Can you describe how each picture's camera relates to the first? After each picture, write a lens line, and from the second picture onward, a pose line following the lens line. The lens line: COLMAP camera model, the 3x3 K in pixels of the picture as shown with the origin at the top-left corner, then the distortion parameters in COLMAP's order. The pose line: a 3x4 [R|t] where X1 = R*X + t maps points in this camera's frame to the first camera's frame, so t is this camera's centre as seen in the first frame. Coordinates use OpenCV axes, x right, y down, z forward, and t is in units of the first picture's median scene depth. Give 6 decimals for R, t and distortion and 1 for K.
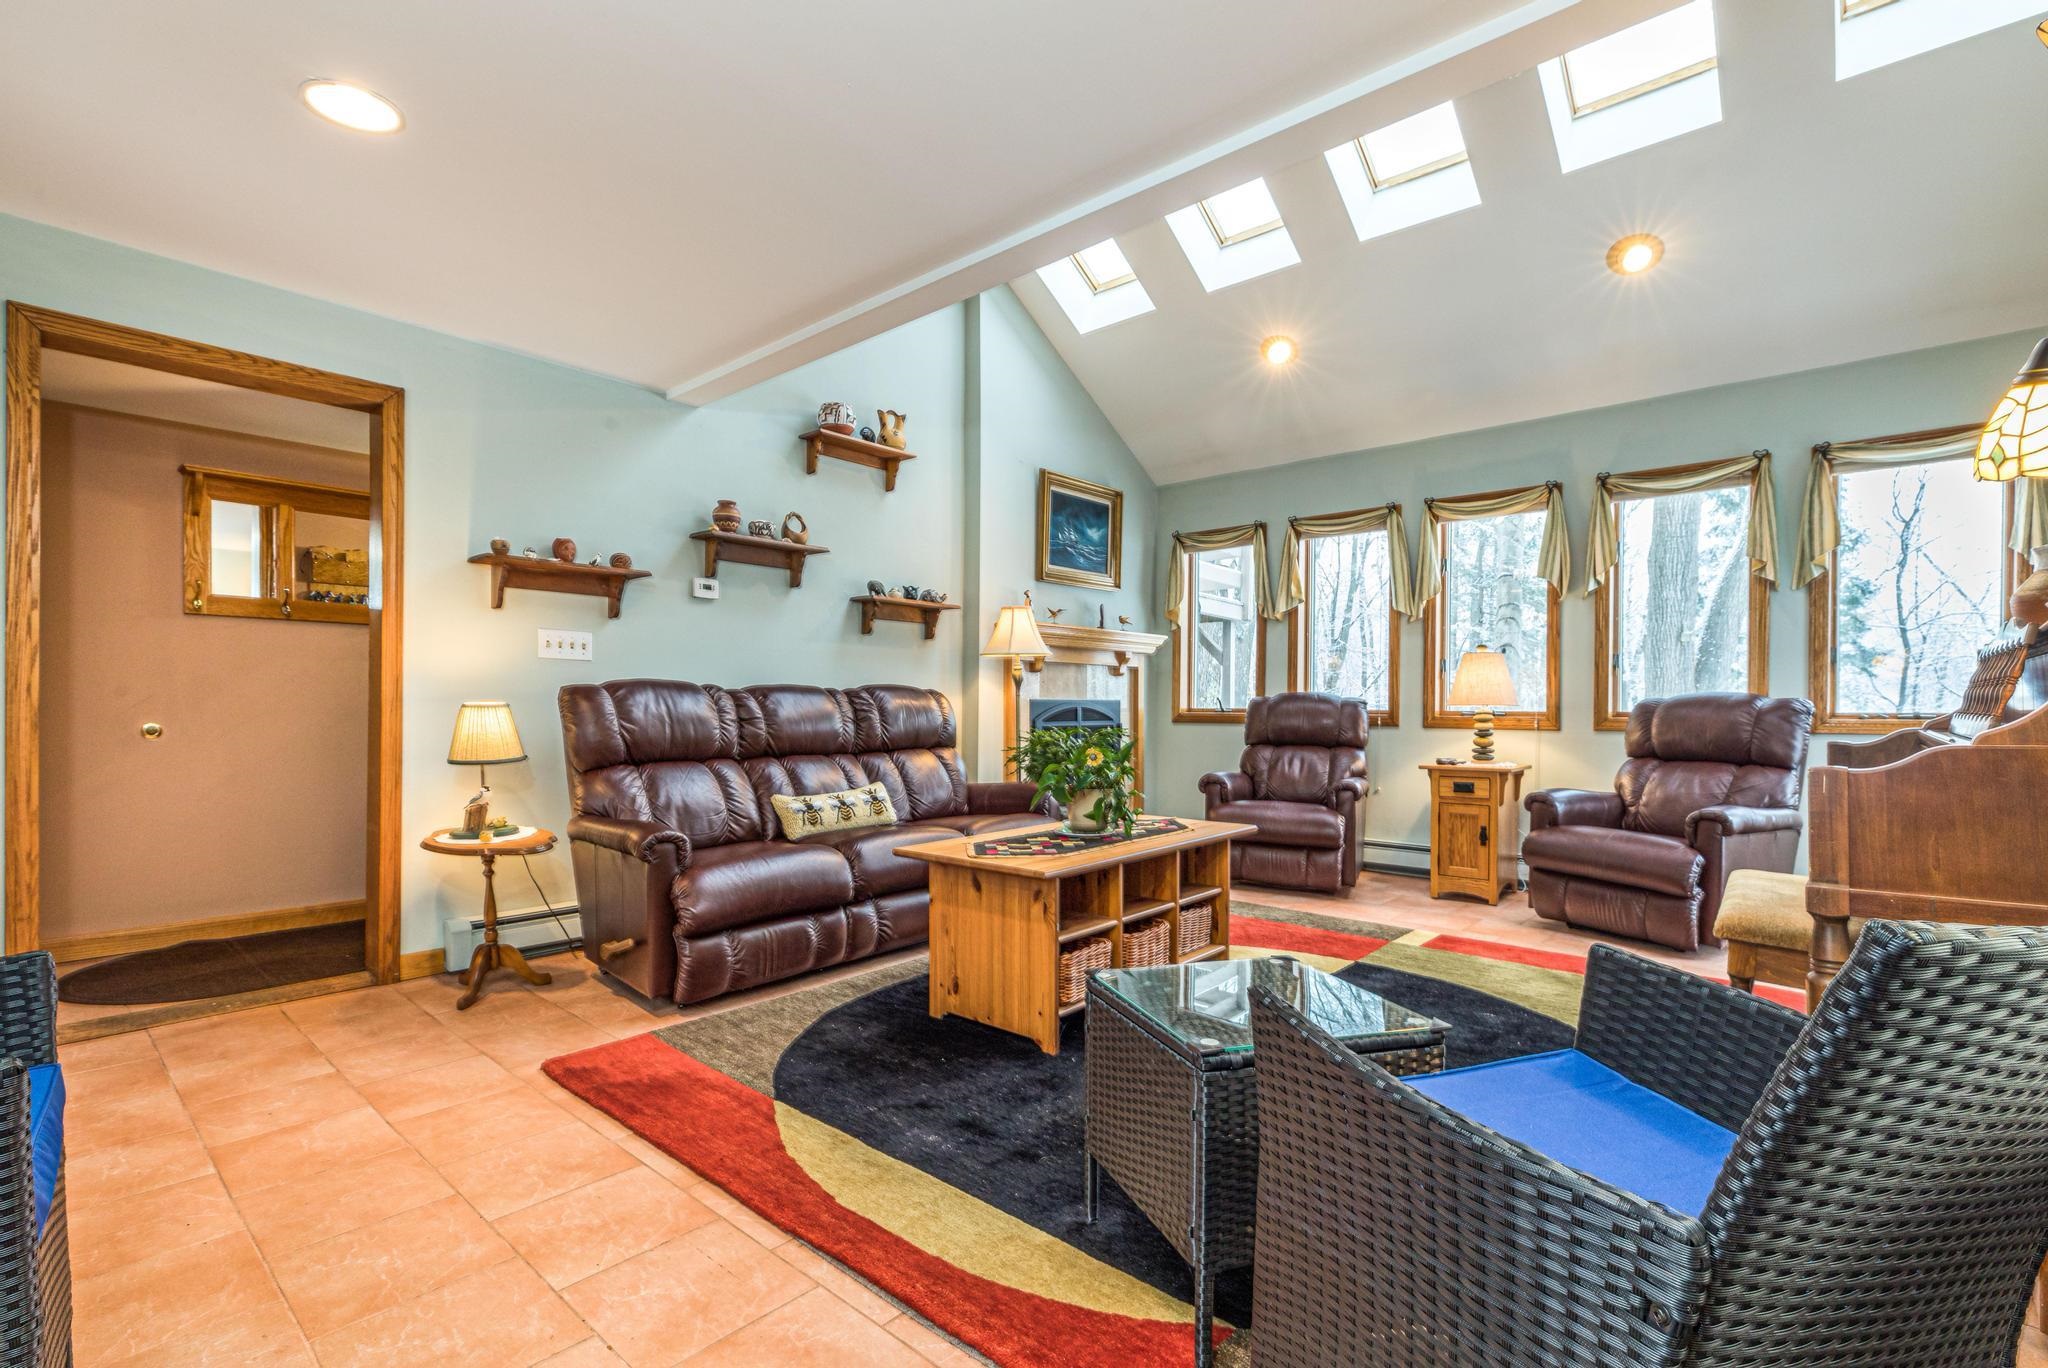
lens RADIAL K [[926.0, 0, 1007.0], [0, 926.0, 702.4], [0, 0, 1]] dist [0.002071, 0.000206]
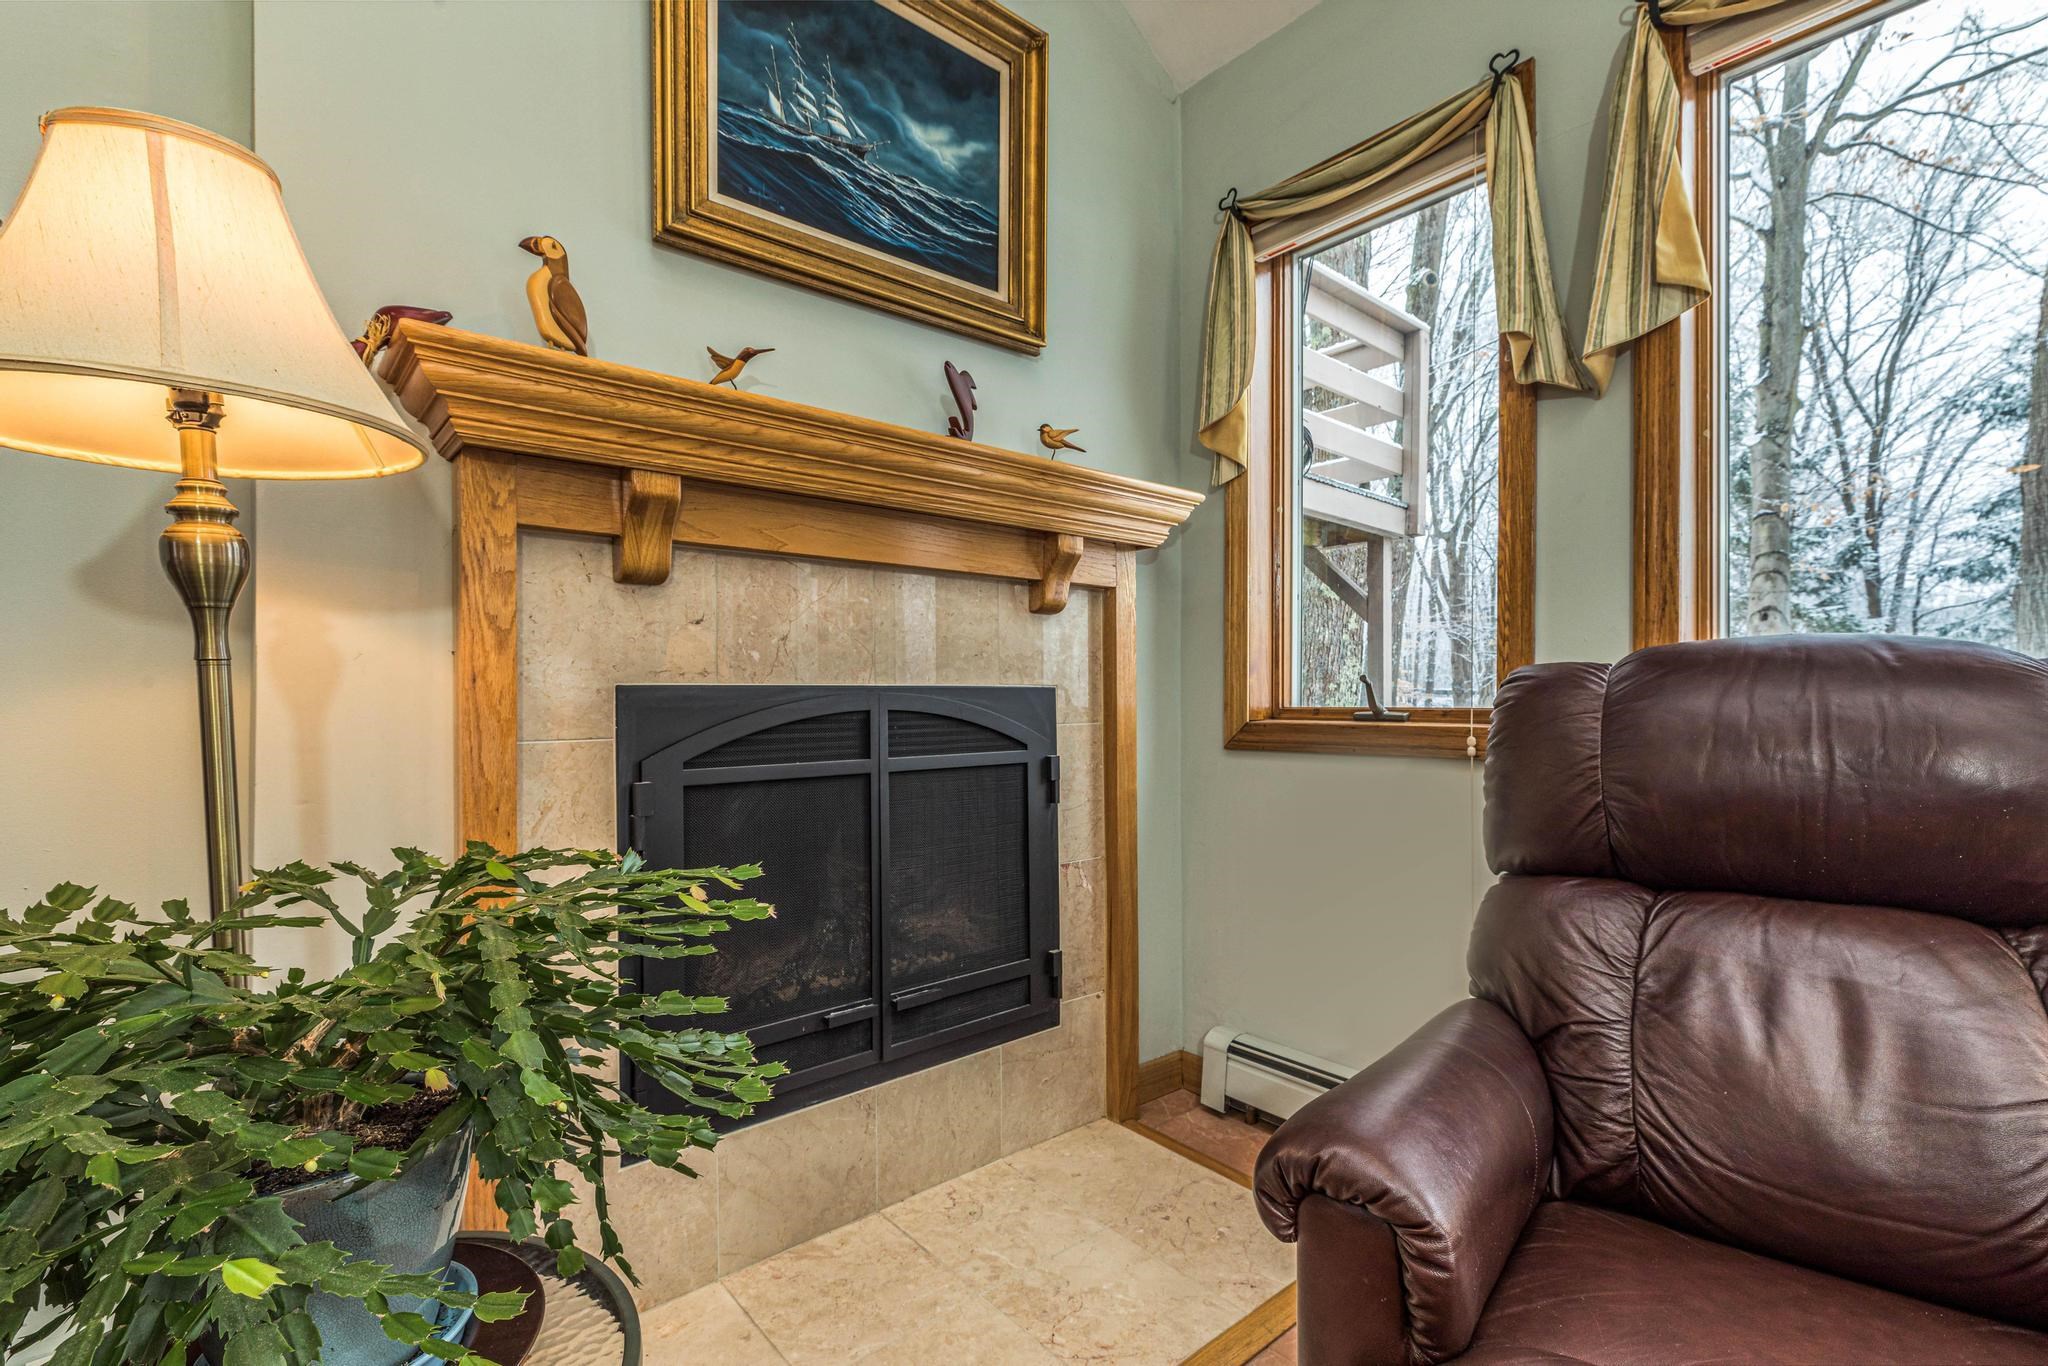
lens RADIAL K [[926.0, 0, 1015.5], [0, 926.0, 704.7], [0, 0, 1]] dist [0.002071, 0.000206]
pose [[0.991374, -0.011705, -0.130541, 0.178136], [0.012898, 0.999882, 0.008302, 0.001966], [0.130428, -0.009914, 0.991408, 0.787459]]
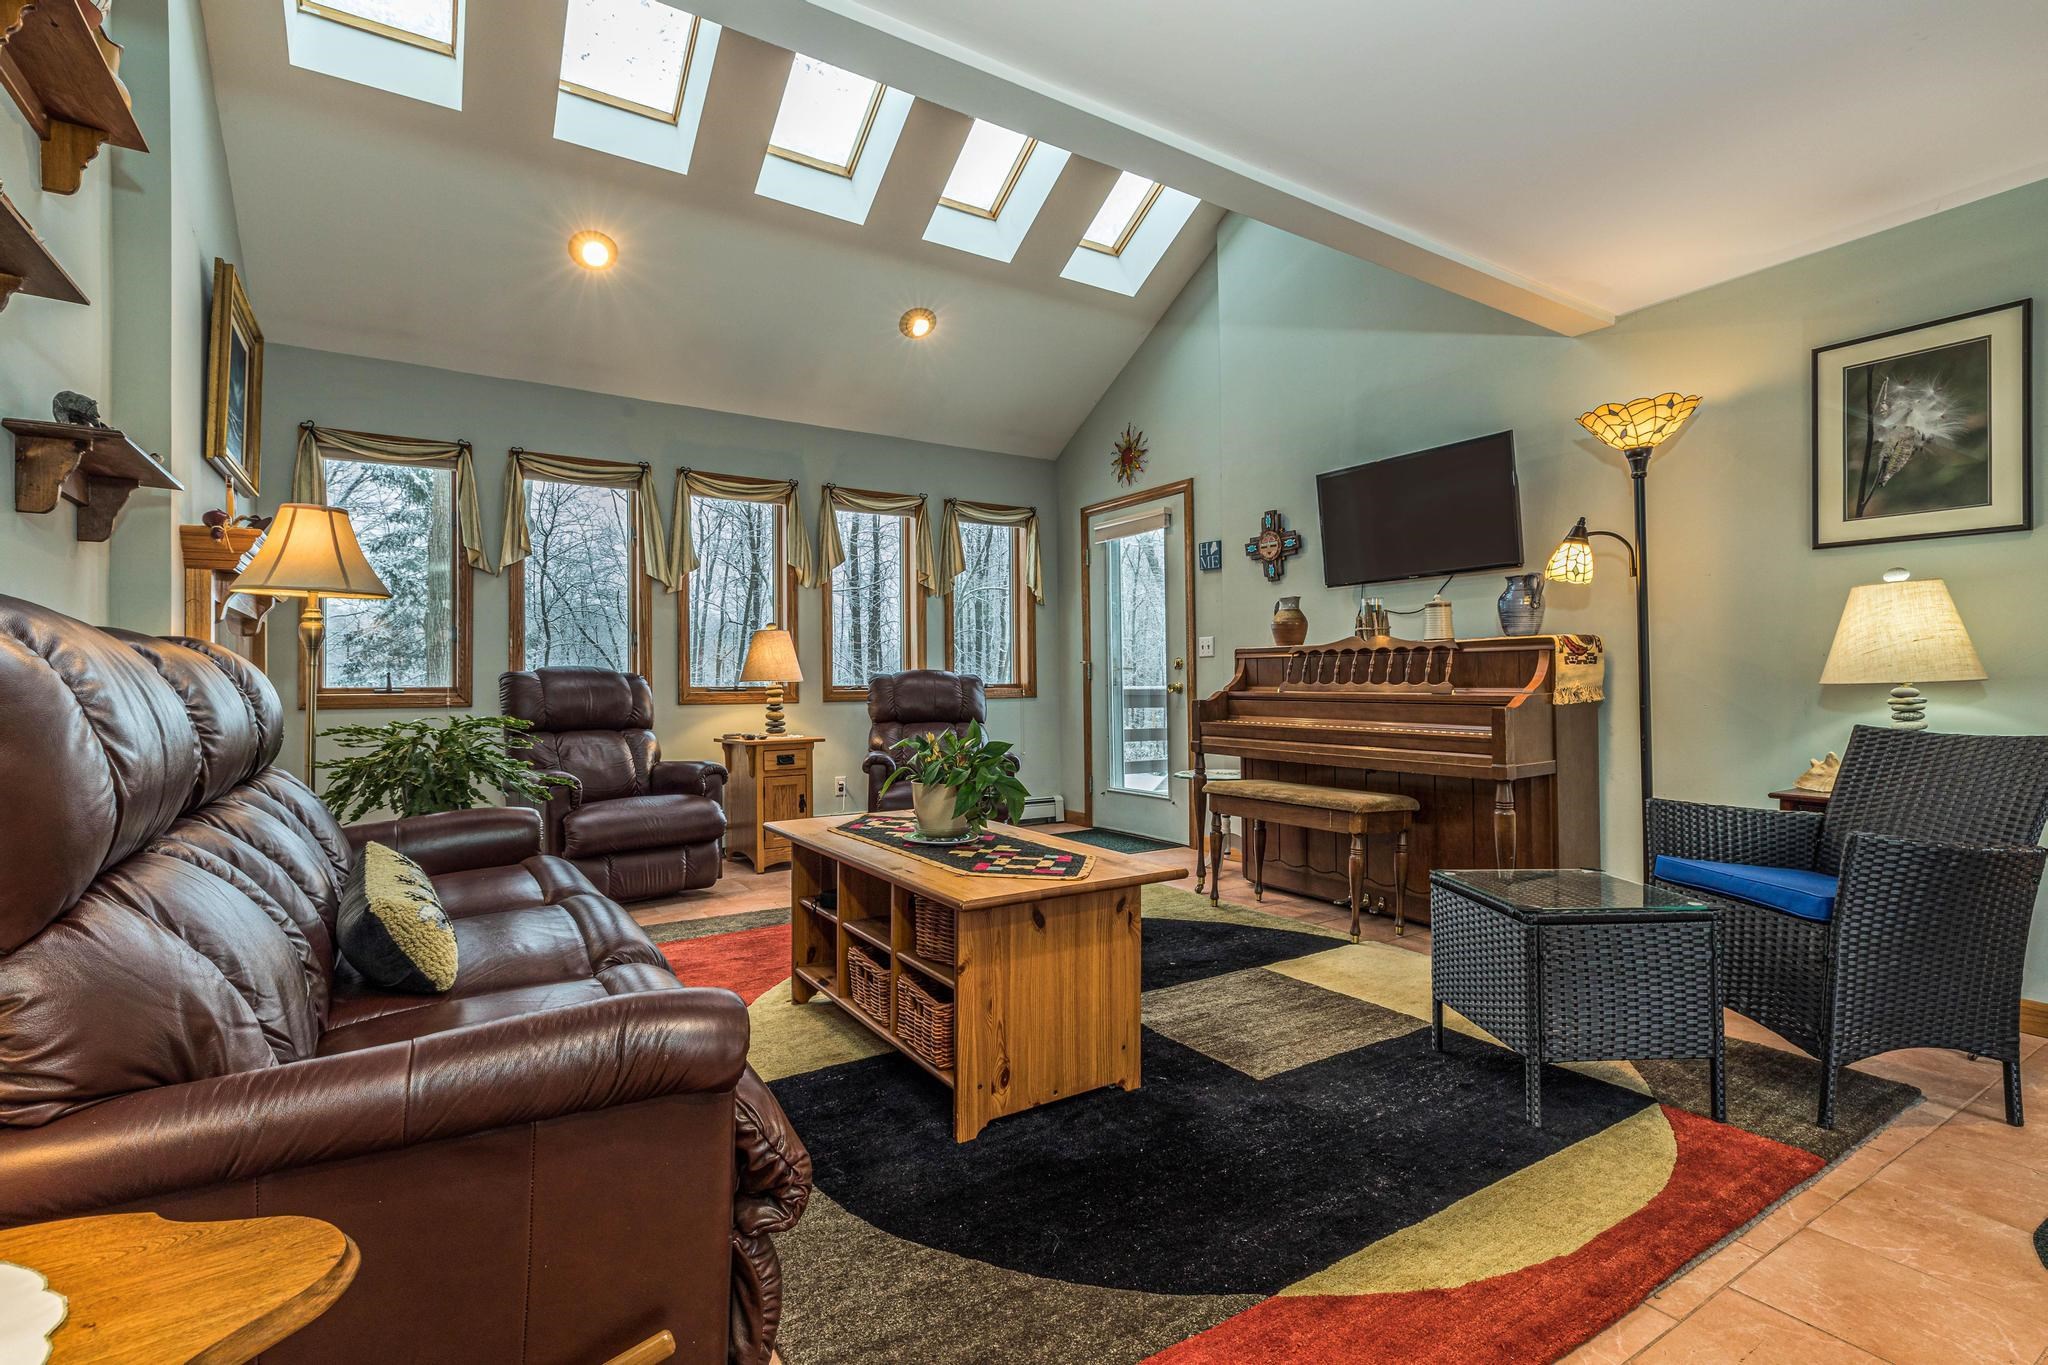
lens RADIAL K [[926.0, 0, 1004.4], [0, 926.0, 665.9], [0, 0, 1]] dist [0.002071, 0.000206]
pose [[0.283093, 0.012972, 0.959005, -0.377887], [0.001450, 0.999902, -0.013953, 0.001564], [-0.959091, 0.005340, 0.283046, 0.407690]]
